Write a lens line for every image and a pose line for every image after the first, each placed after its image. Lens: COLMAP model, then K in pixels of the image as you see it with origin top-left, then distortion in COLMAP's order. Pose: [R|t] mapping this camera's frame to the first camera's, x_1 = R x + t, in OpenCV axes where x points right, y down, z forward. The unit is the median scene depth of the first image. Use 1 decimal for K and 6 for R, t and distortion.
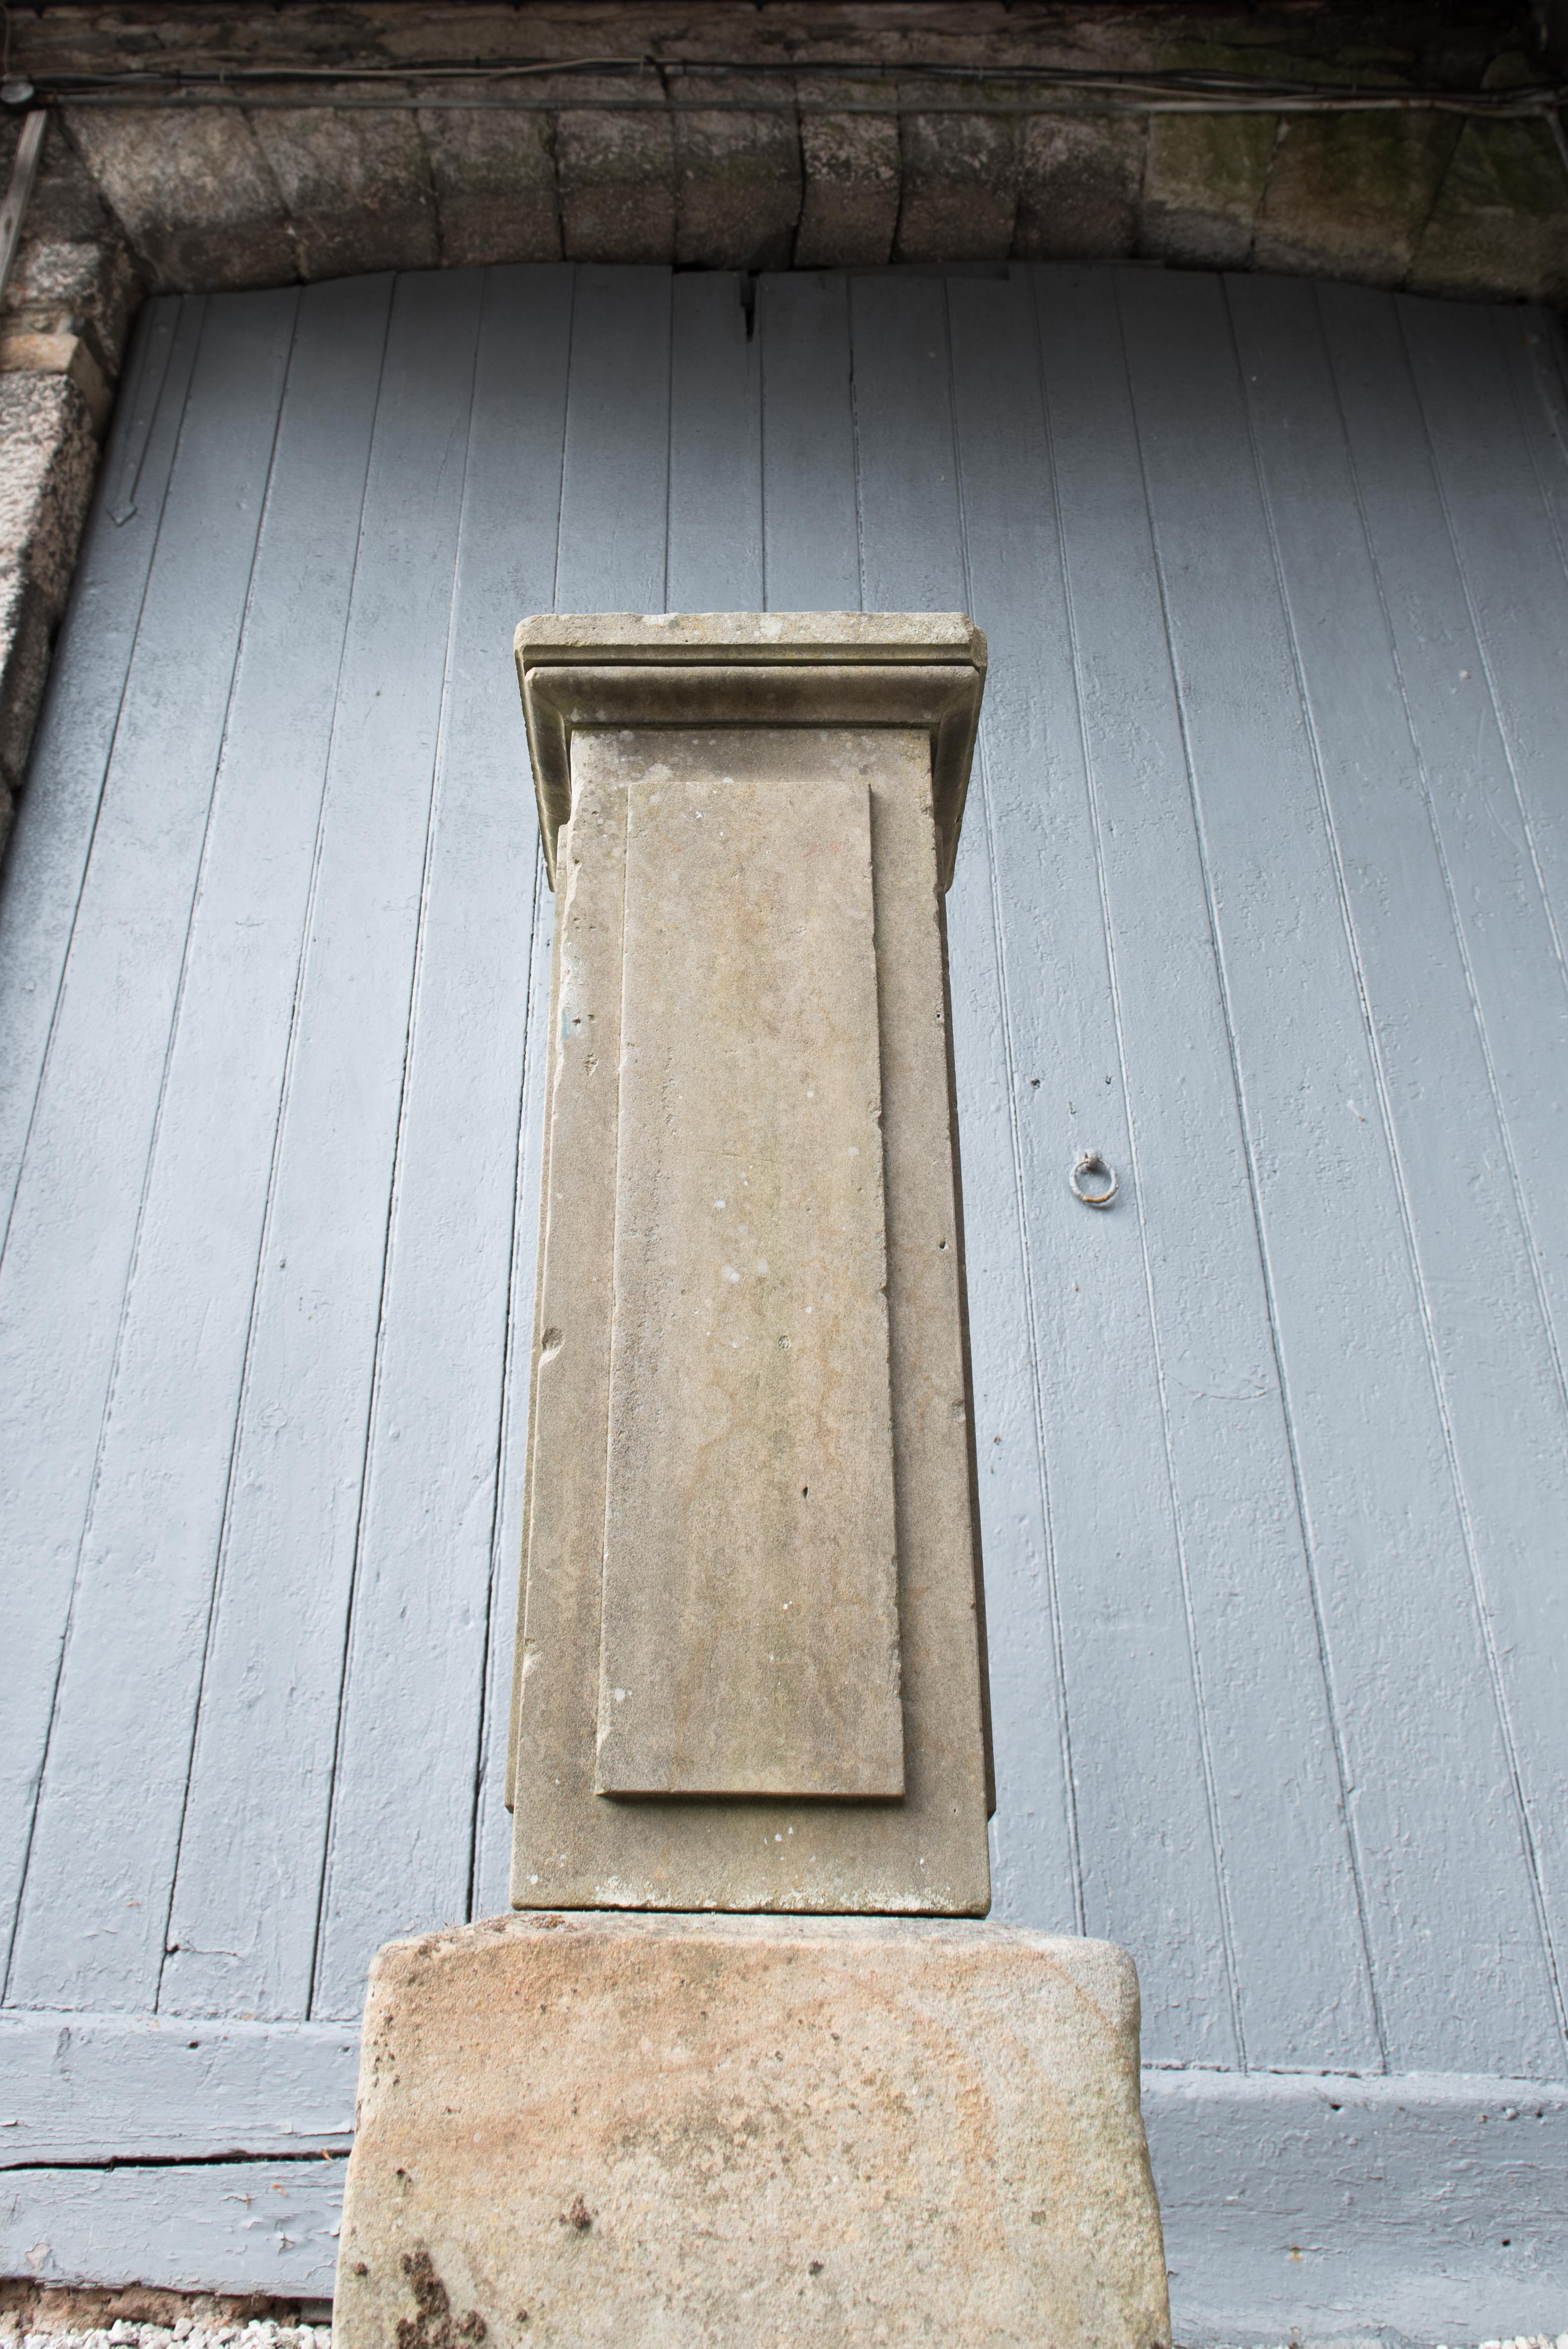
lens RADIAL K [[2084.3, 0, 671.9], [0, 2084.3, 869.2], [0, 0, 1]] dist [-0.006815, 0.009326]
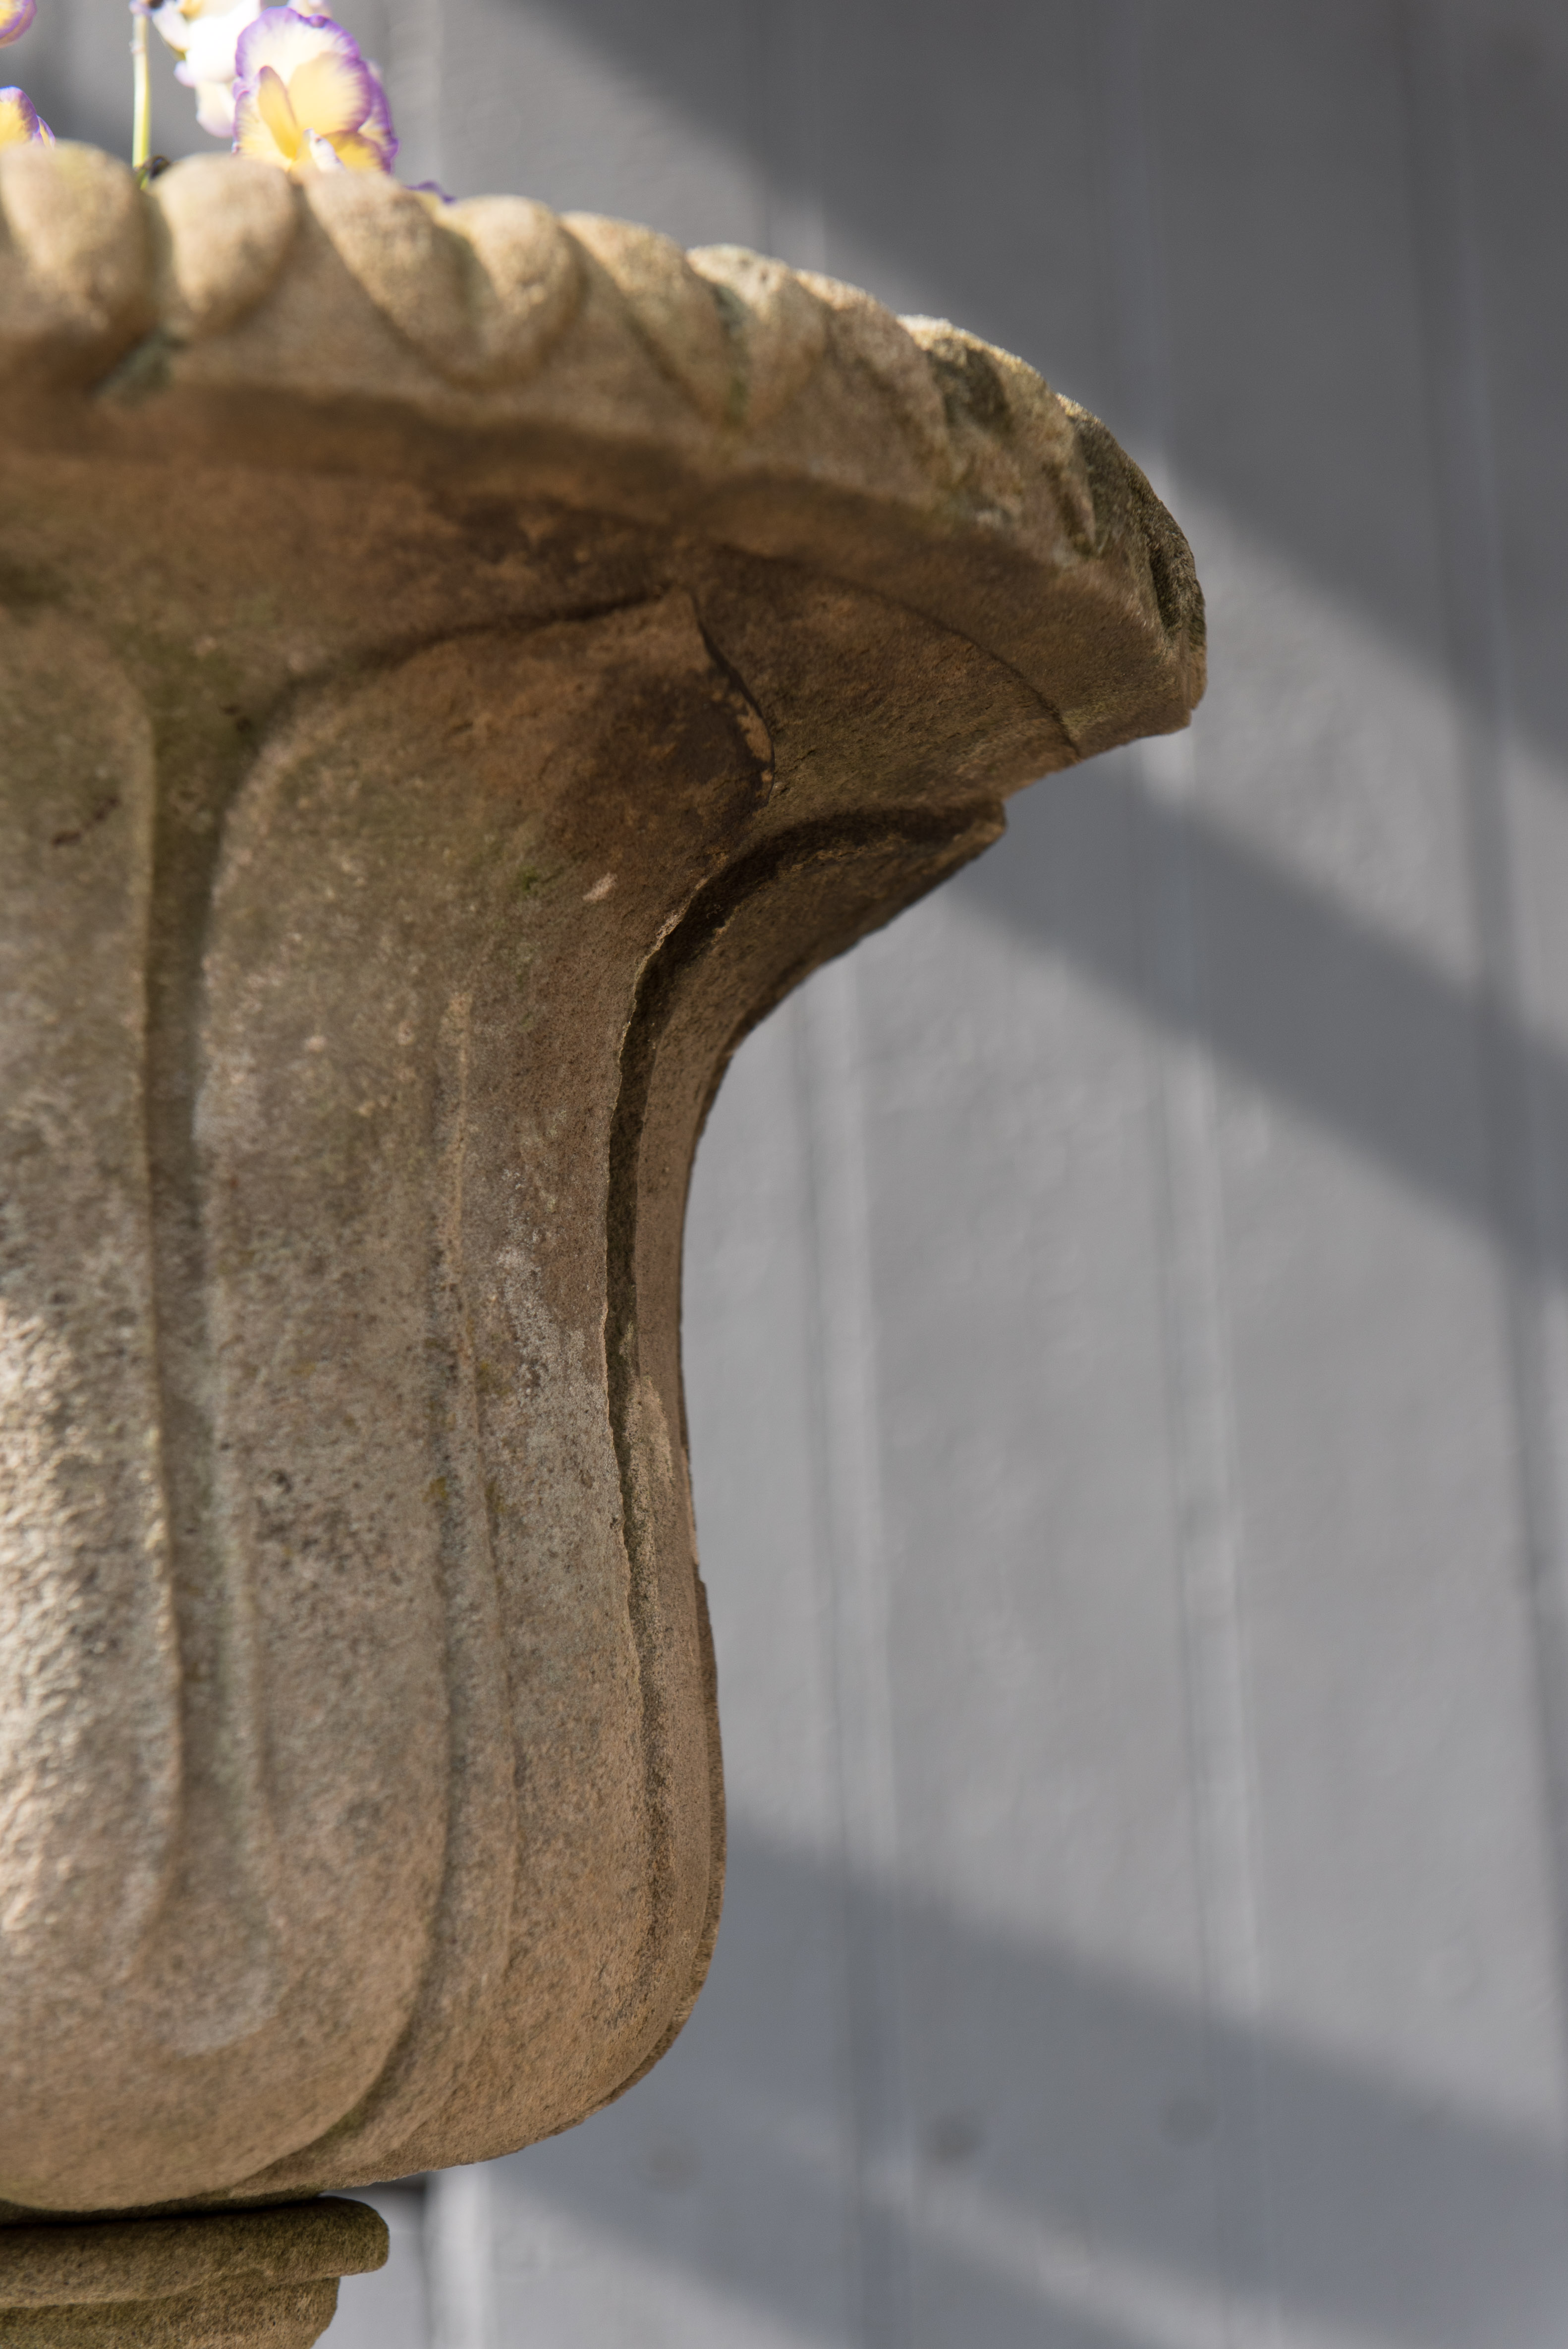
lens RADIAL K [[4541.0, 0, 774.7], [0, 4541.0, 1161.6], [0, 0, 1]] dist [-0.026960, 0.000000]
pose [[0.977333, -0.006344, 0.211612, 0.025743], [-0.068145, 0.936929, 0.342813, -0.472597], [-0.200440, -0.349463, 0.915259, 0.878052]]
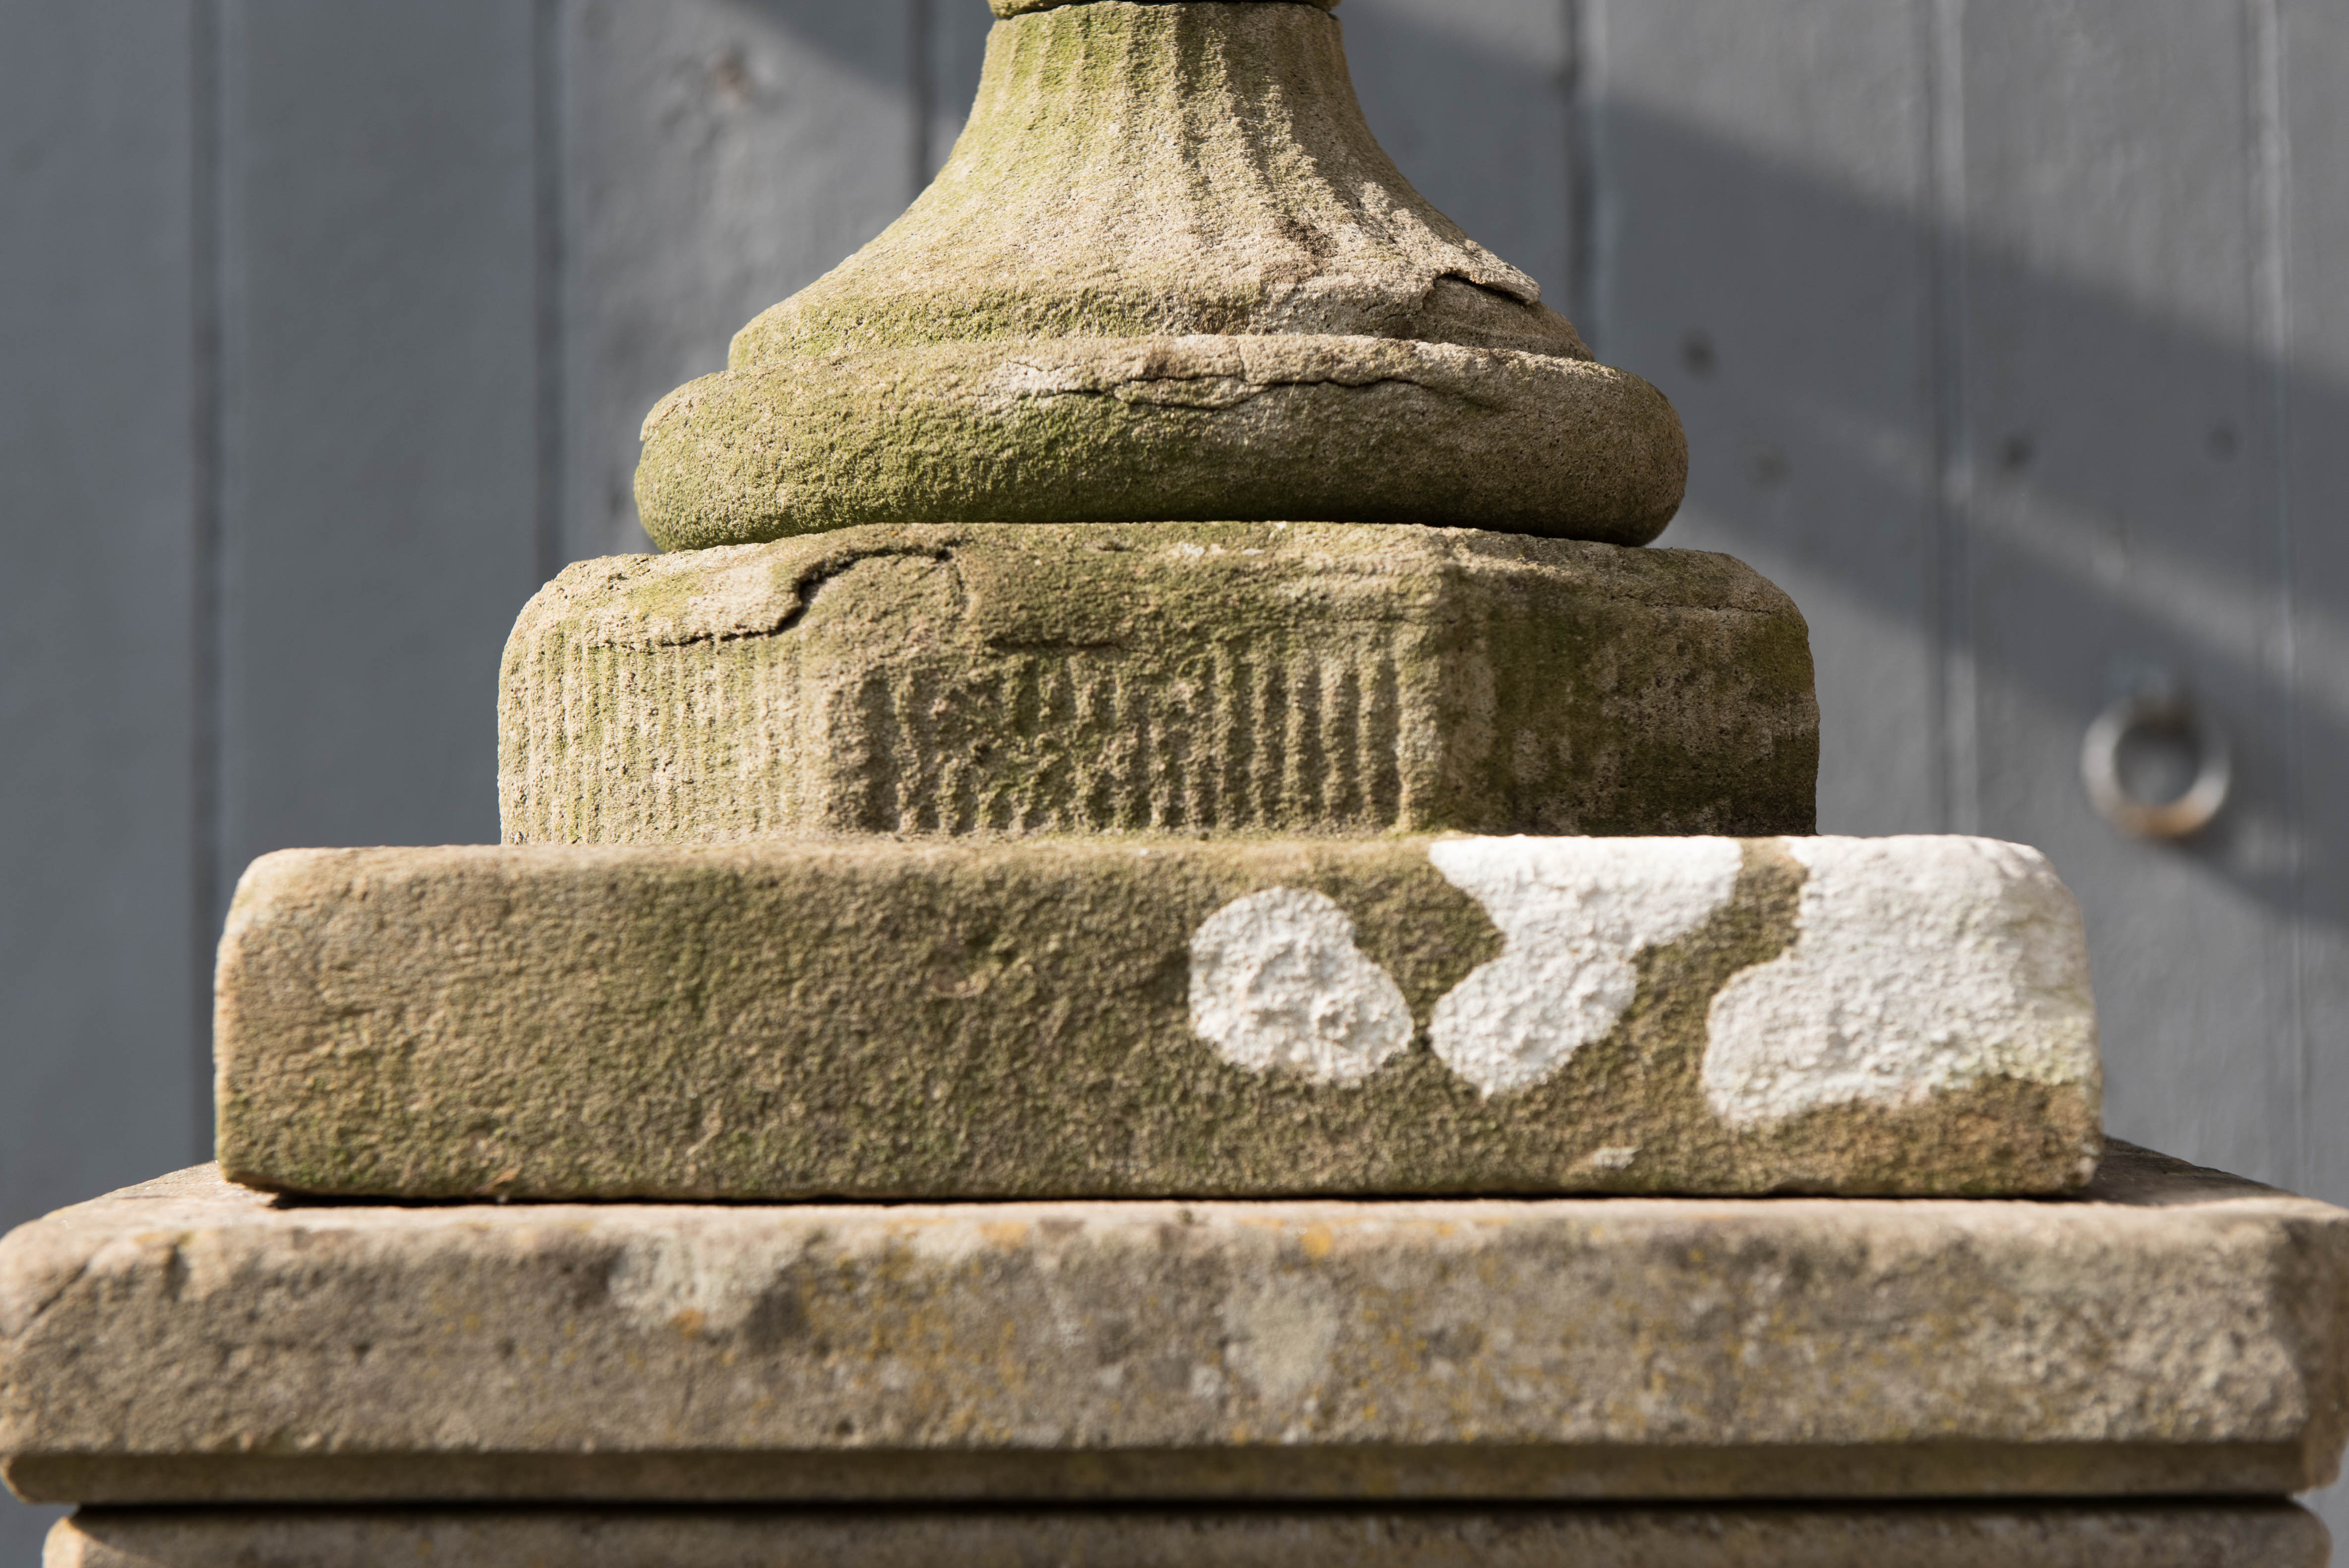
lens RADIAL K [[3979.5, 0, 1120.6], [0, 3979.5, 844.1], [0, 0, 1]] dist [0.009057, 0.000000]
pose [[0.999634, -0.025982, 0.007581, 0.033352], [0.018161, 0.851598, 0.523880, -0.370918], [-0.020067, -0.523550, 0.851758, 0.758141]]
